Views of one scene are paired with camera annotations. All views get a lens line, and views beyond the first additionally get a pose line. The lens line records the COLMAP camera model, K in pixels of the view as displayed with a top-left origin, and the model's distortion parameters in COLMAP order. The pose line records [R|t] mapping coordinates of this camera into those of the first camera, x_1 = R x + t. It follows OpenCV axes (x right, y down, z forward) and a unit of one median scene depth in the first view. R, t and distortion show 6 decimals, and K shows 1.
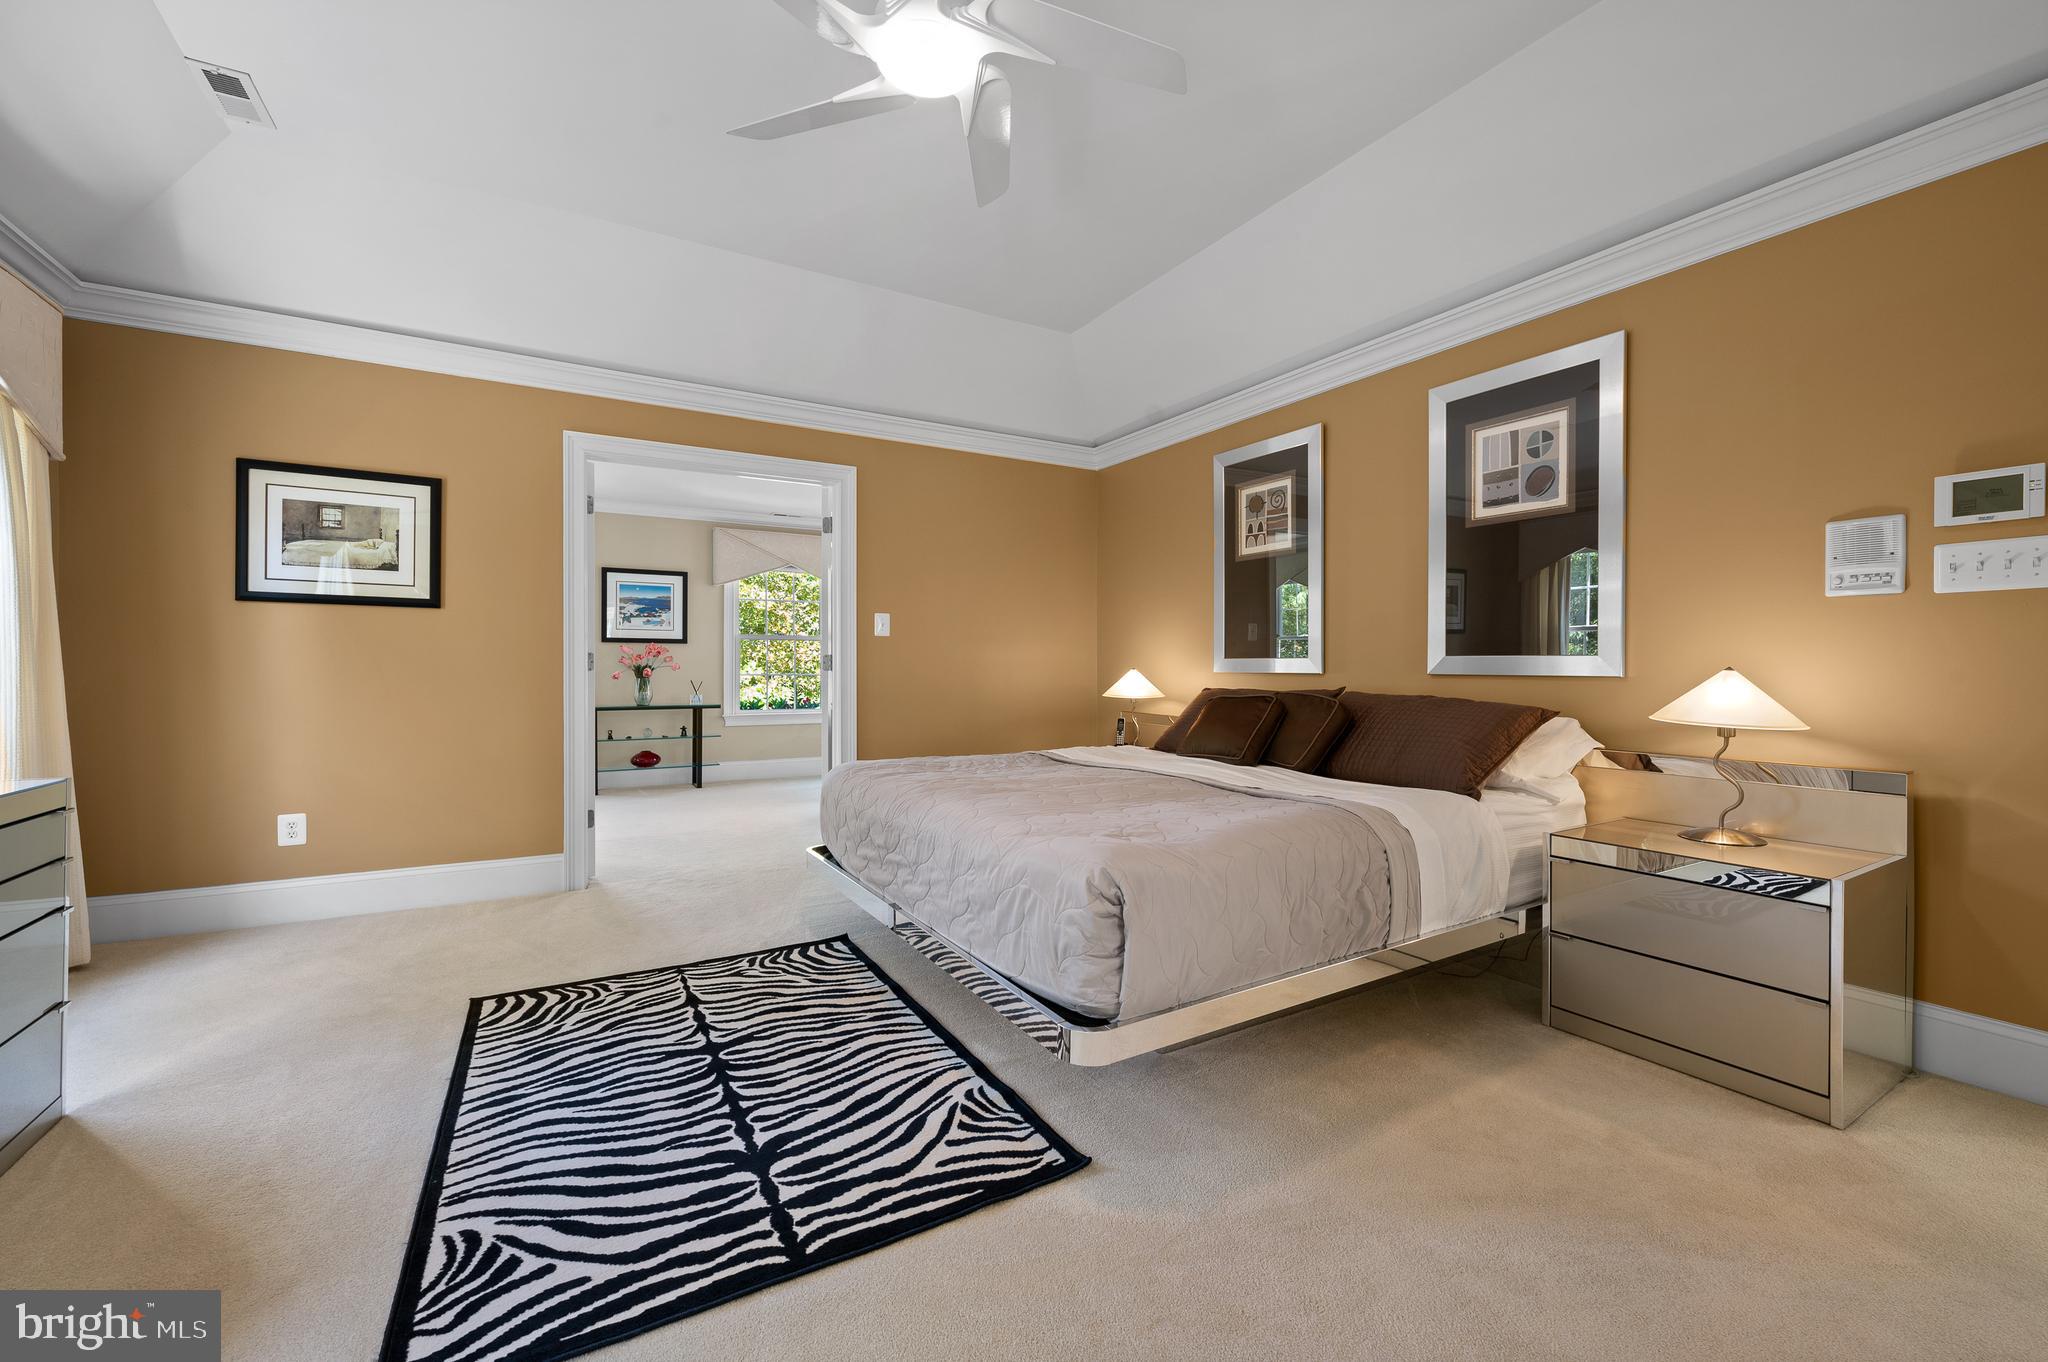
lens RADIAL K [[830.1, 0, 1036.9], [0, 830.1, 675.7], [0, 0, 1]] dist [-0.003517, 0.000794]
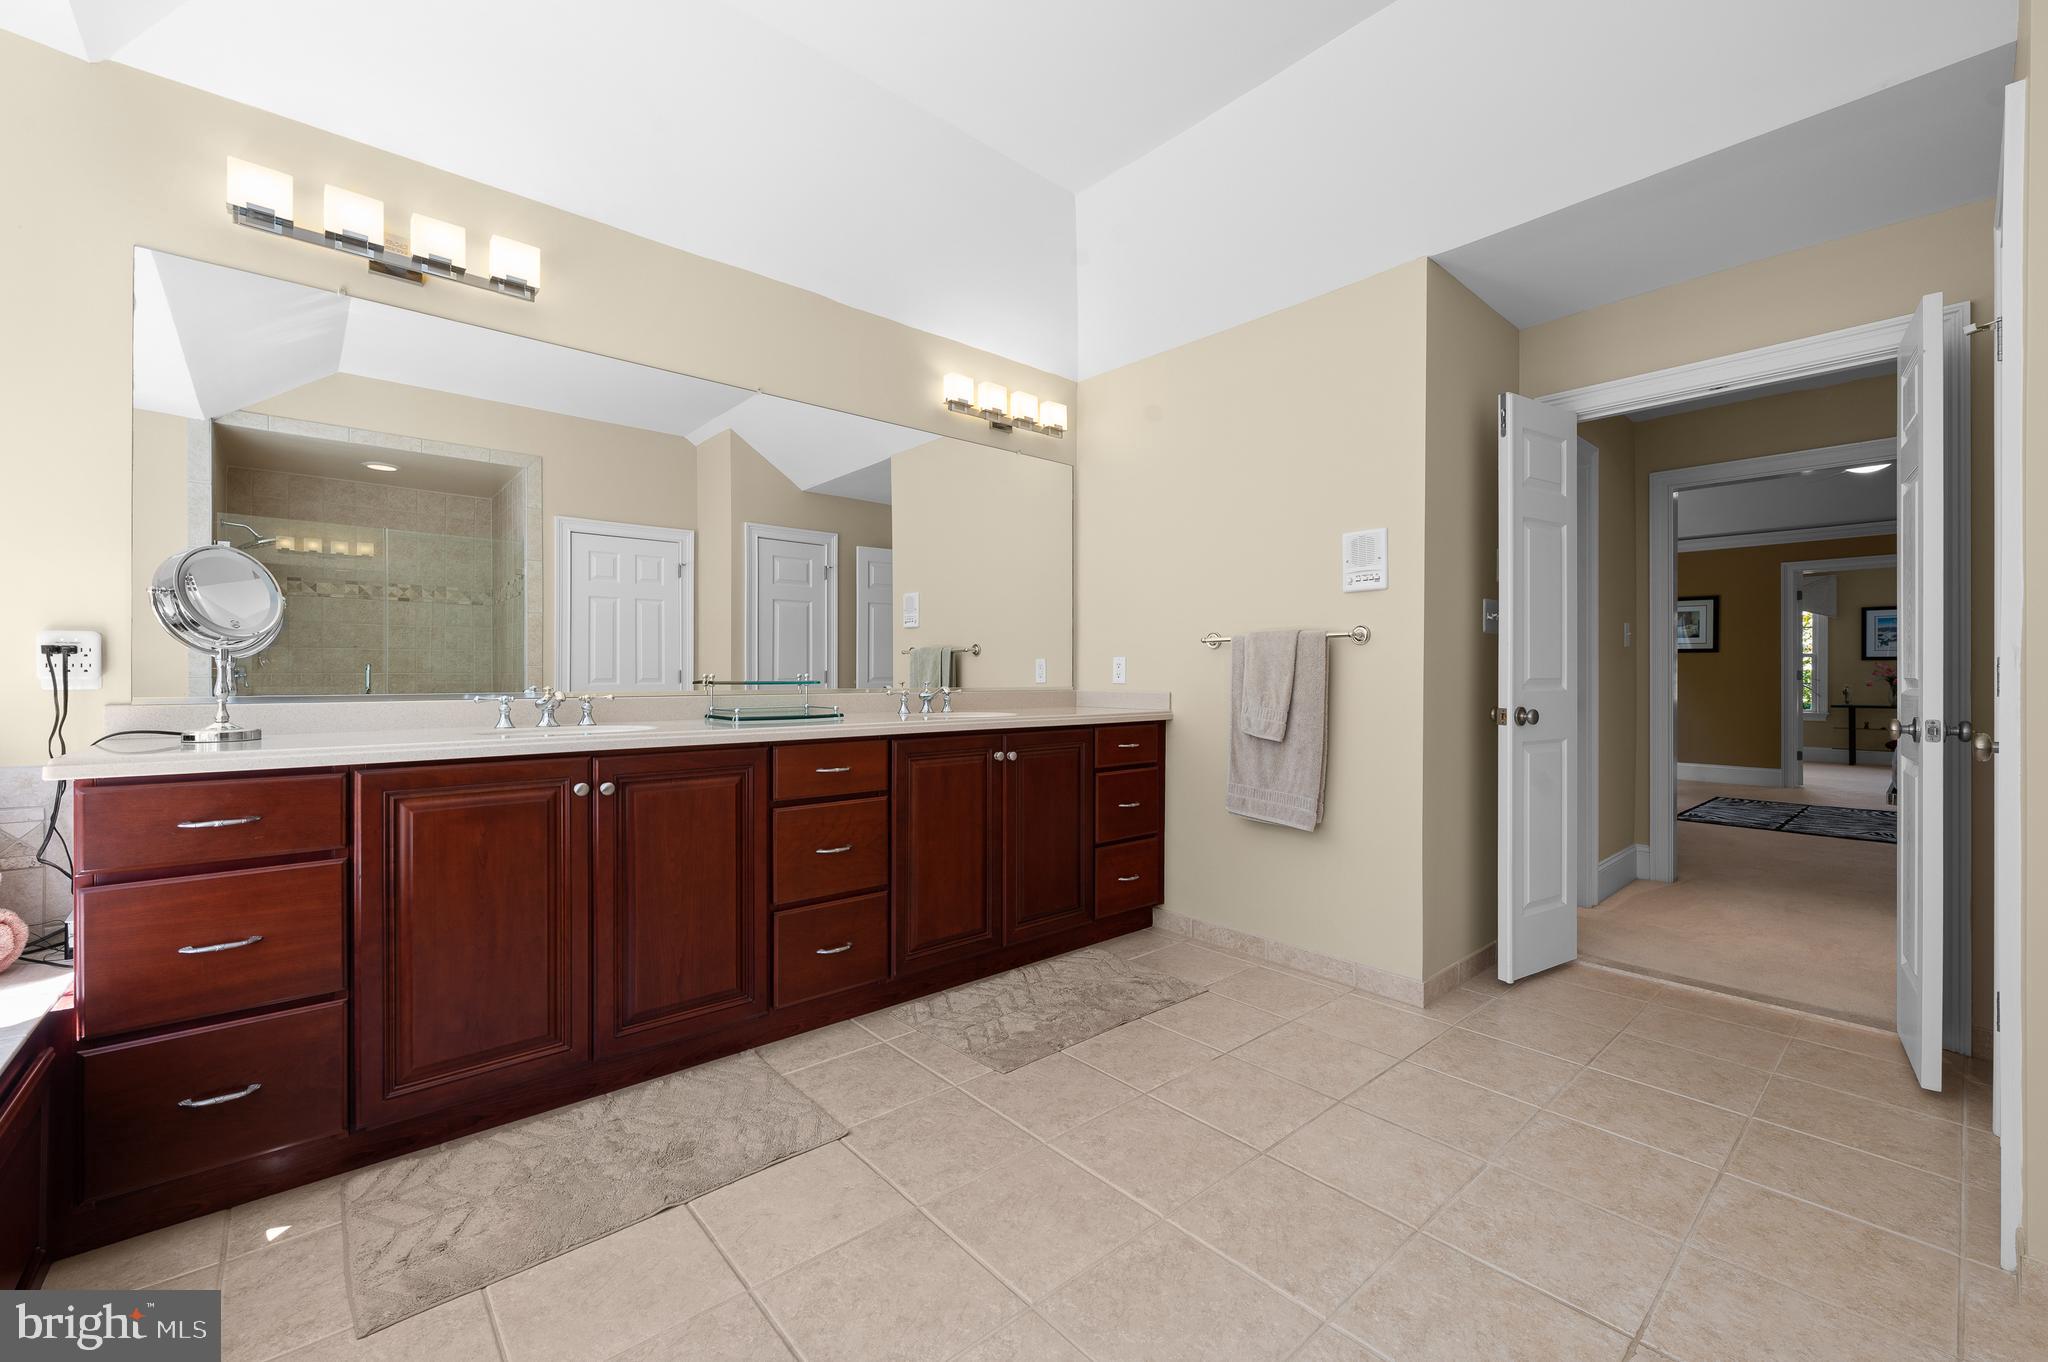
lens RADIAL K [[830.1, 0, 1029.2], [0, 830.1, 676.6], [0, 0, 1]] dist [-0.003517, 0.000794]
pose [[0.185204, -0.000979, -0.982700, 1.161718], [-0.009212, 0.999954, -0.002733, 0.009031], [0.982657, 0.009559, 0.185187, -1.275877]]
